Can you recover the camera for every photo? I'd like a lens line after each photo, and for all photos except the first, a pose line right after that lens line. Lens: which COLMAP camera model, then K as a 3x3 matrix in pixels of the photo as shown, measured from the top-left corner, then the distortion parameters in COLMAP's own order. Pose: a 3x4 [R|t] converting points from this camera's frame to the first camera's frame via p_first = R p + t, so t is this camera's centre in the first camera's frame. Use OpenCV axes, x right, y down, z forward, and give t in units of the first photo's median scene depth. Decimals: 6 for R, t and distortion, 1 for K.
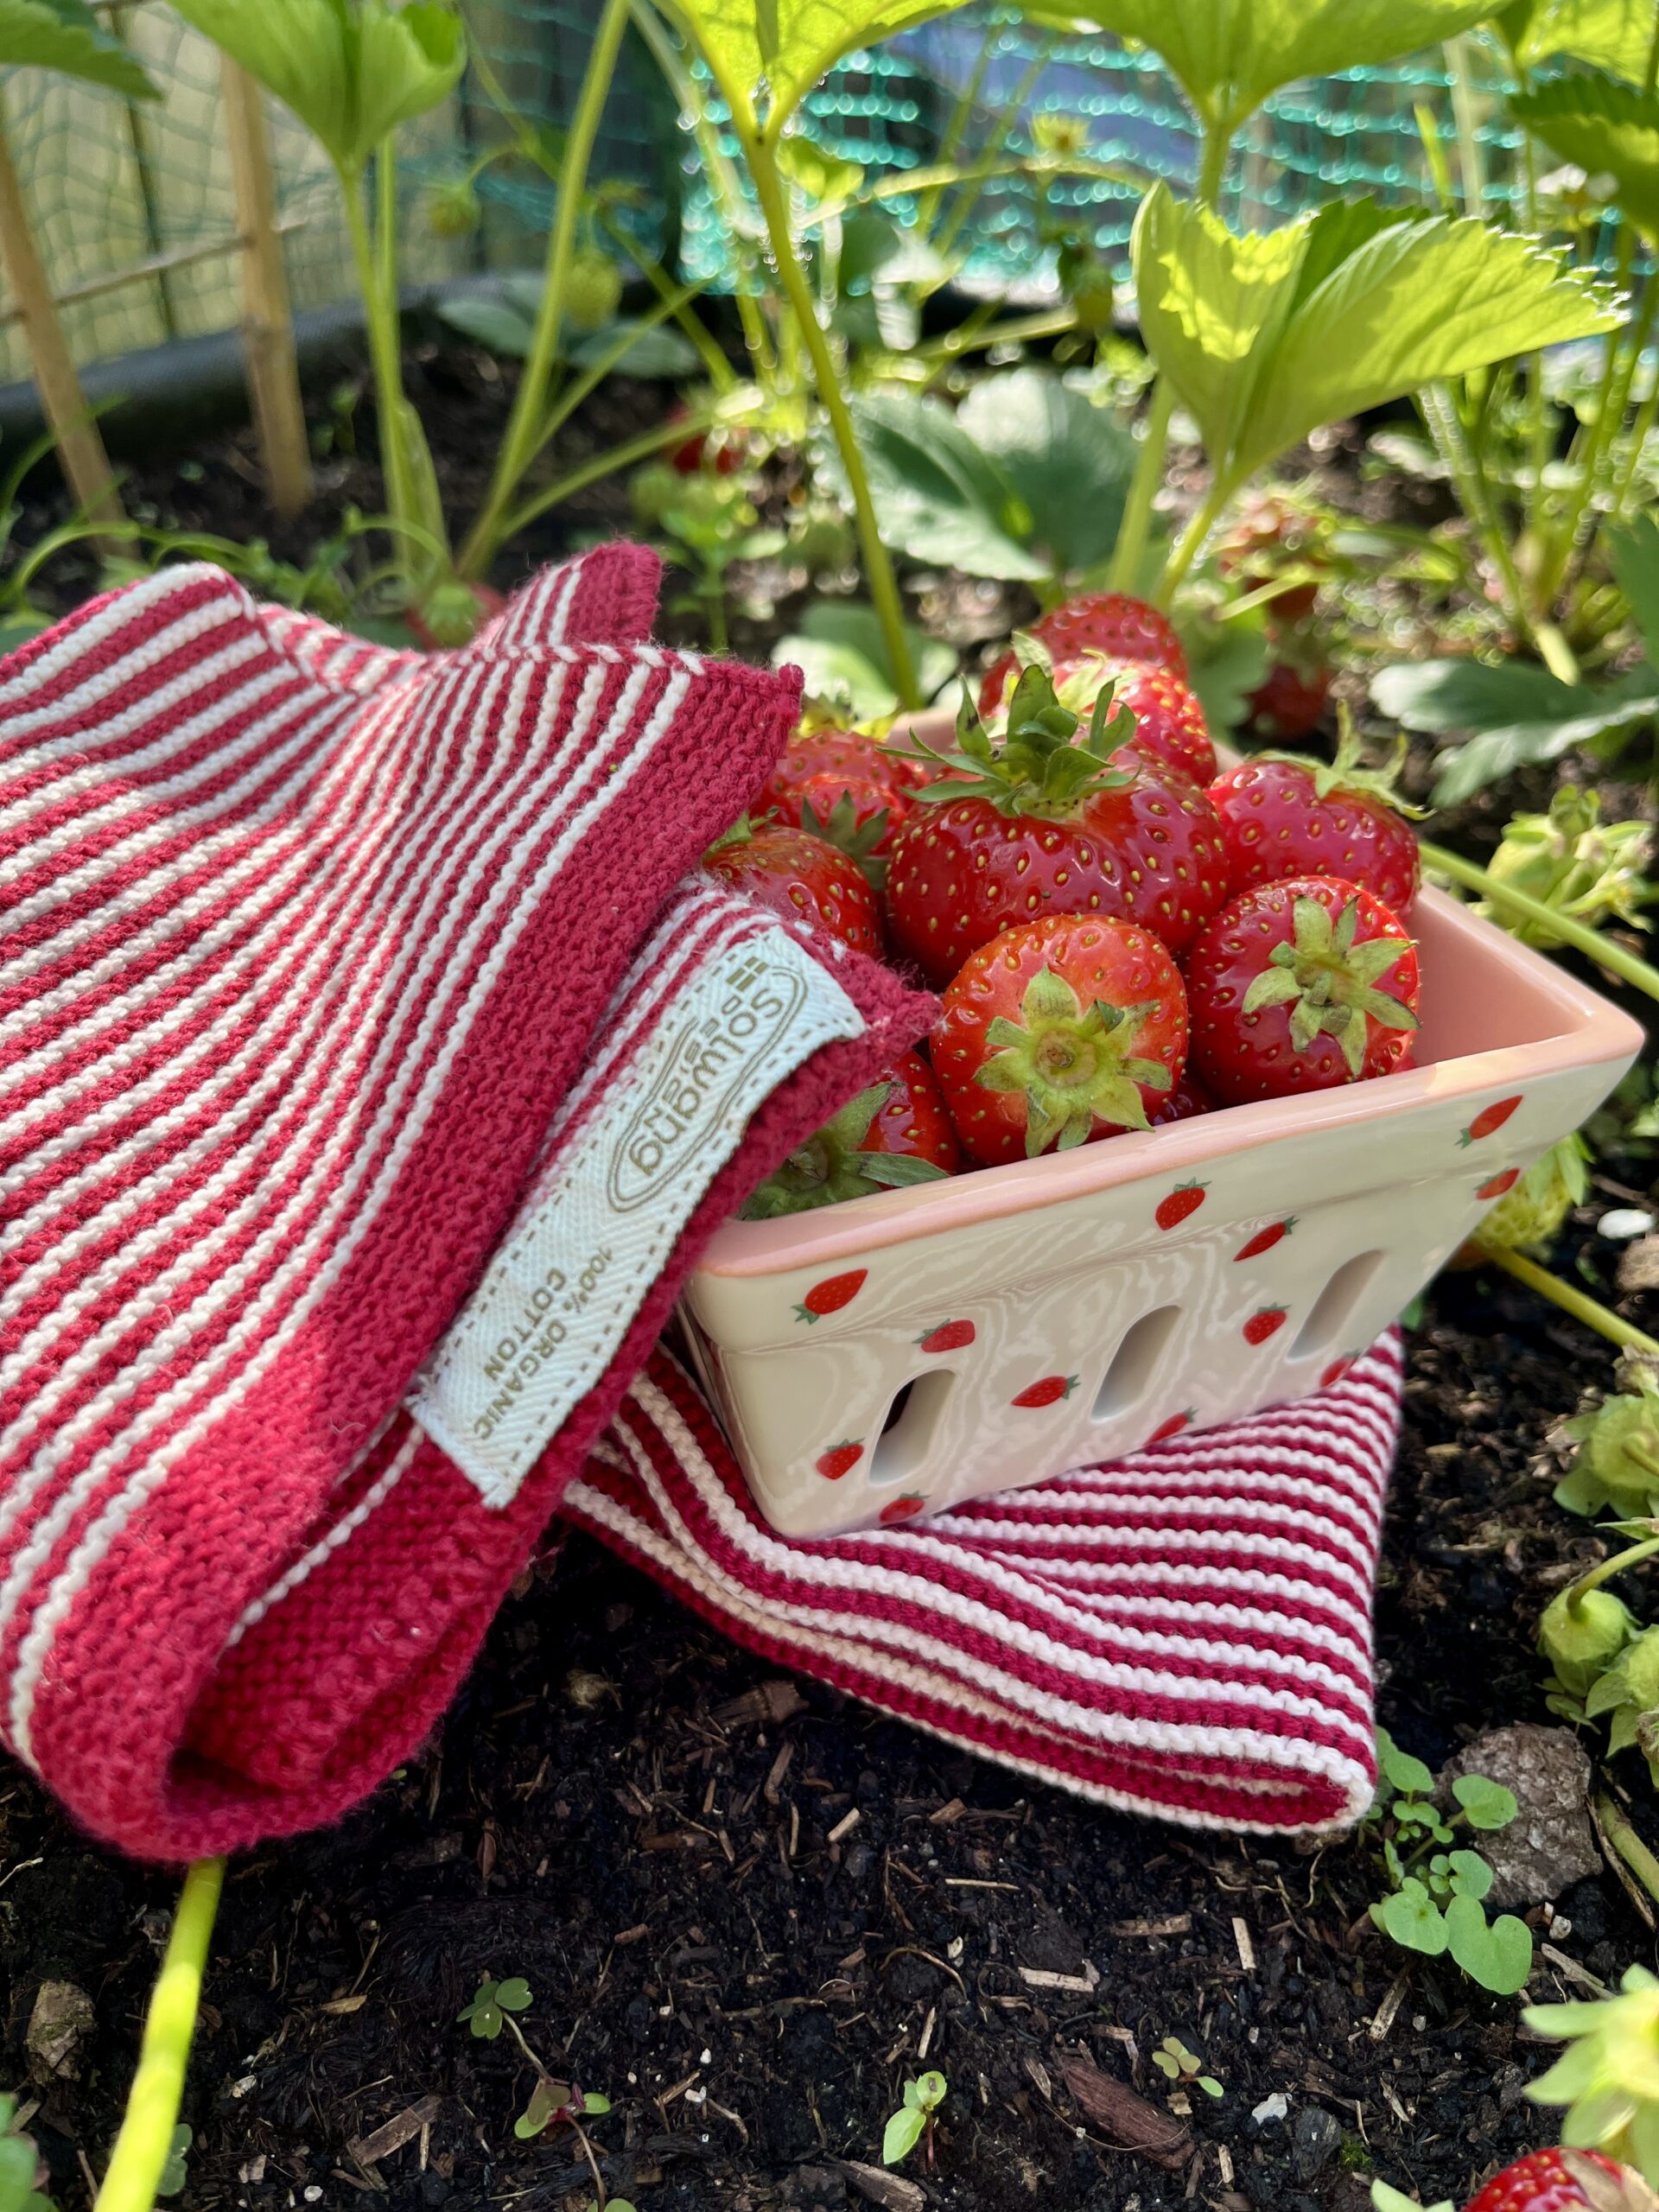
lens RADIAL K [[1654.1, 0, 829.5], [0, 1654.1, 1106.0], [0, 0, 1]] dist [0.060875, -0.096574]
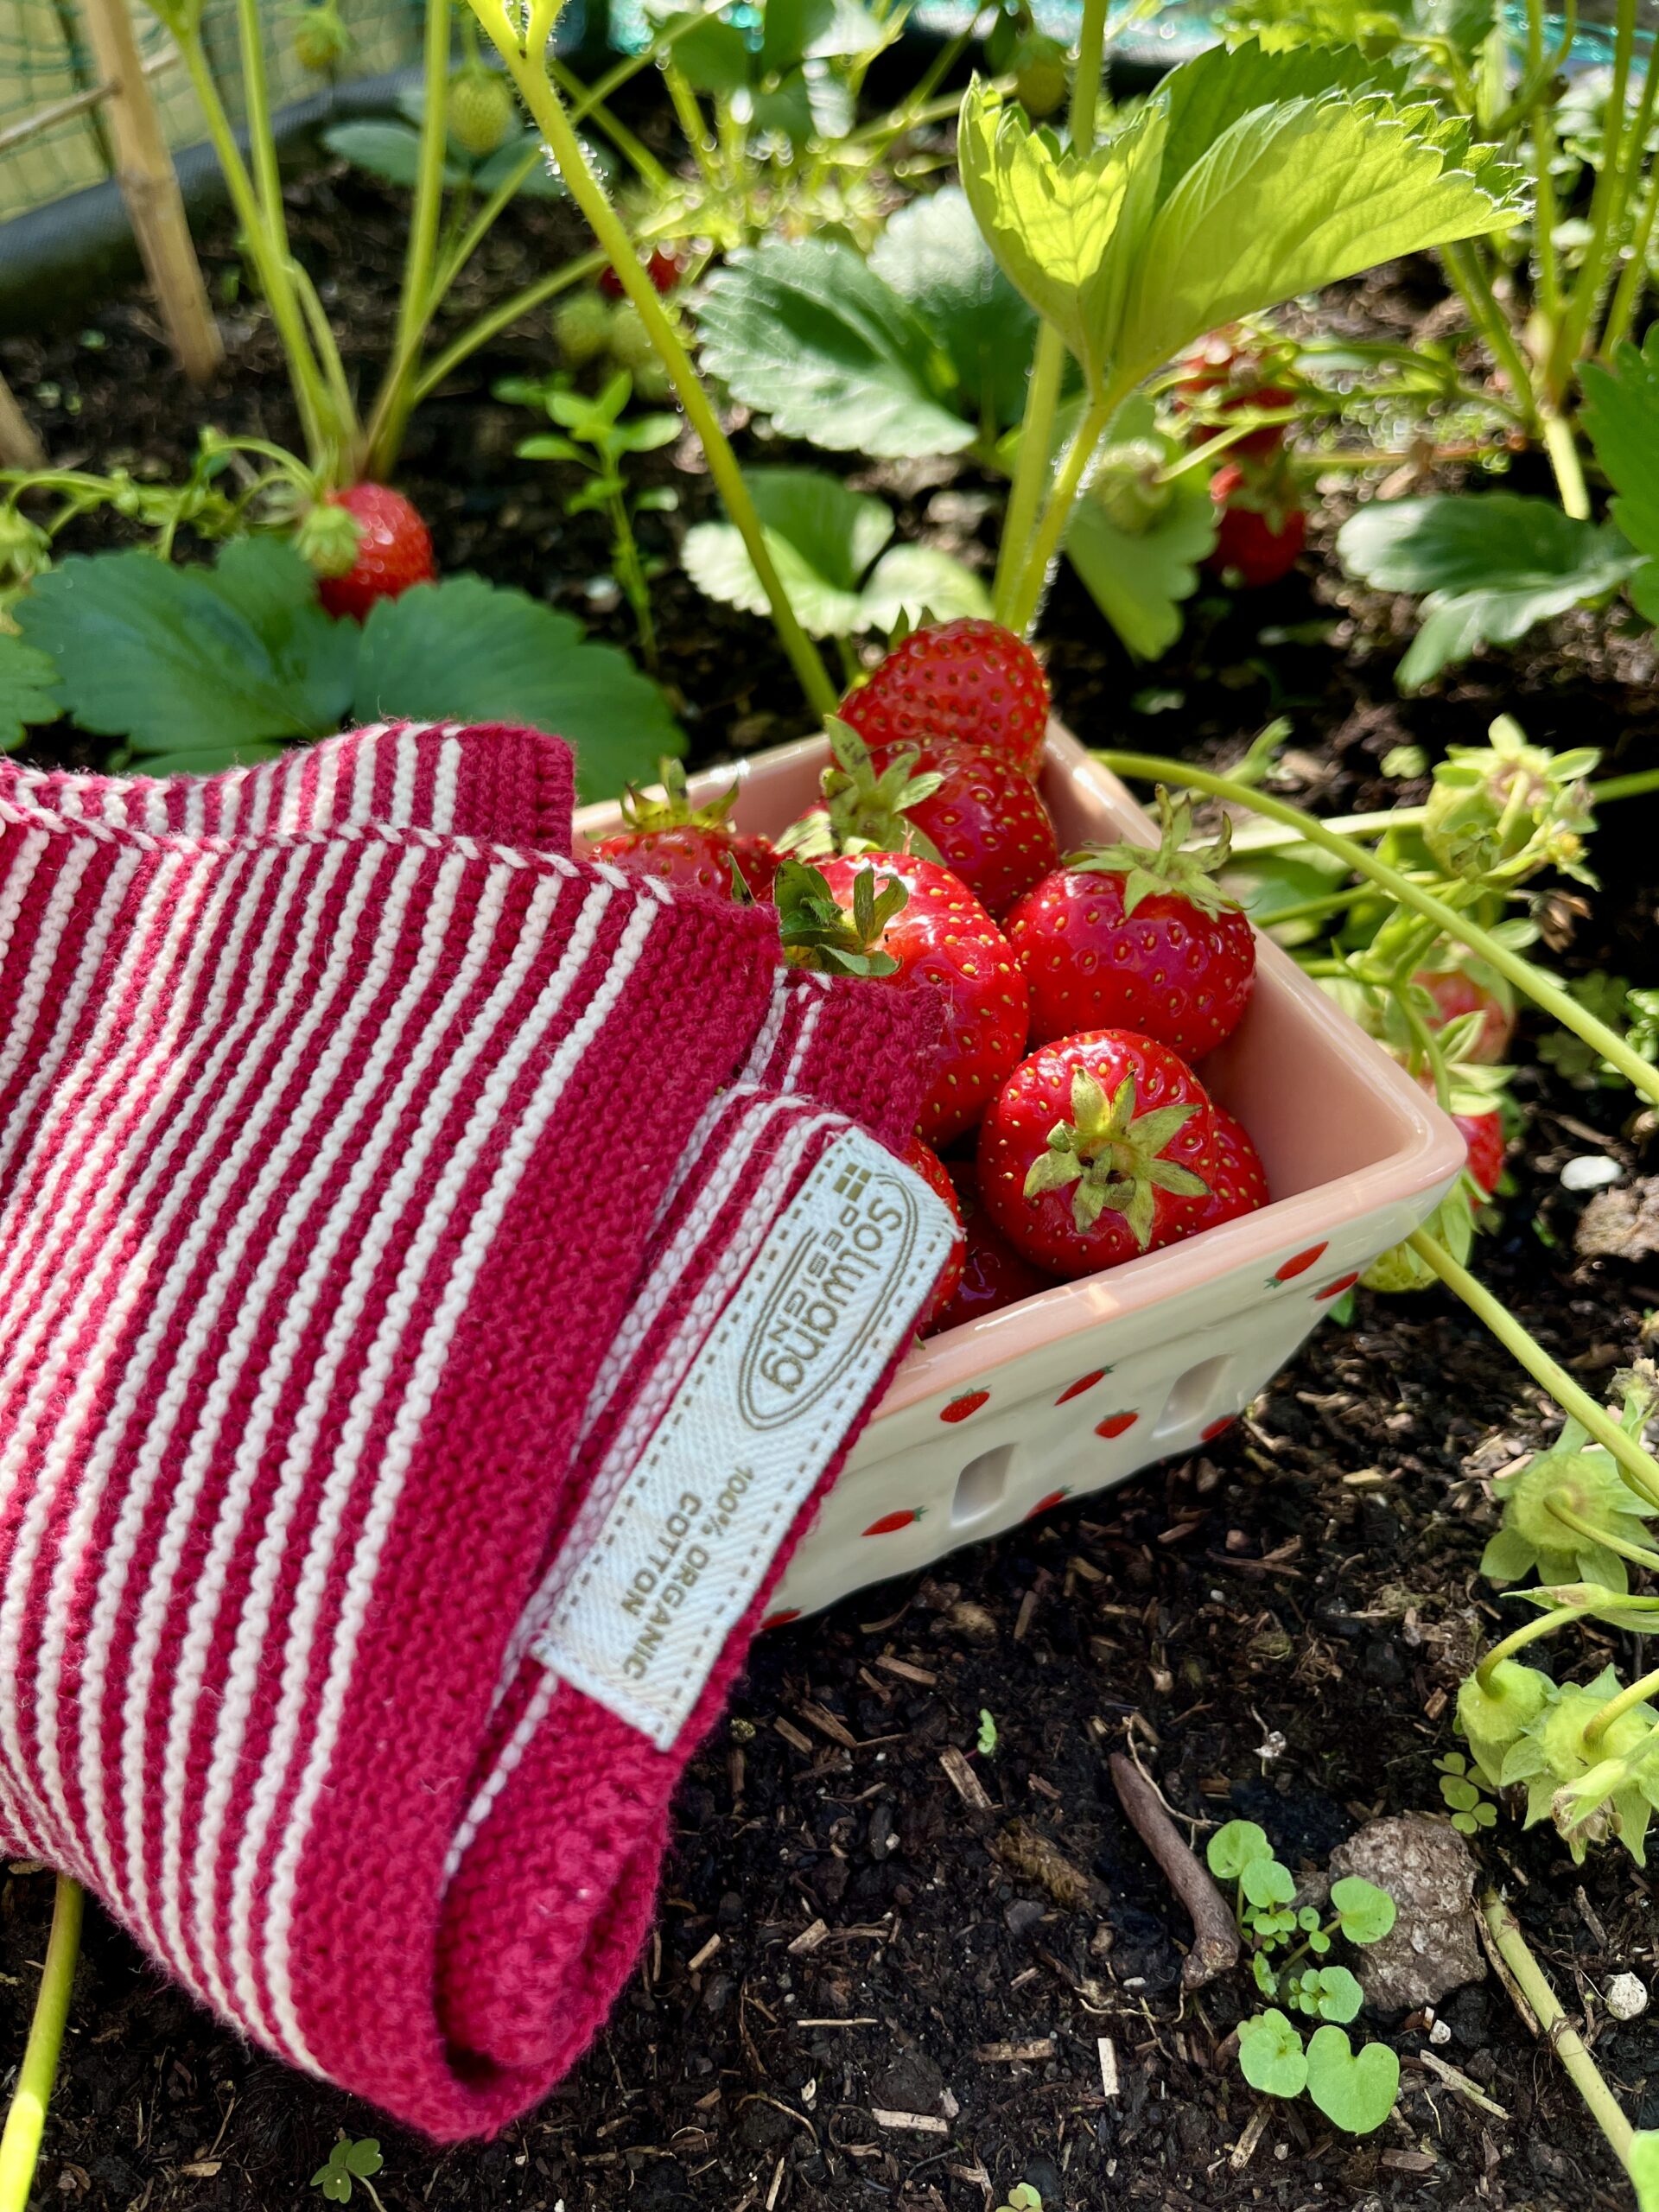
lens RADIAL K [[1667.4, 0, 829.5], [0, 1667.4, 1106.0], [0, 0, 1]] dist [0.057859, -0.100704]
pose [[0.996775, -0.060448, -0.052788, 0.169563], [0.067390, 0.987635, 0.141547, -0.202988], [0.043579, -0.144648, 0.988523, 0.099330]]
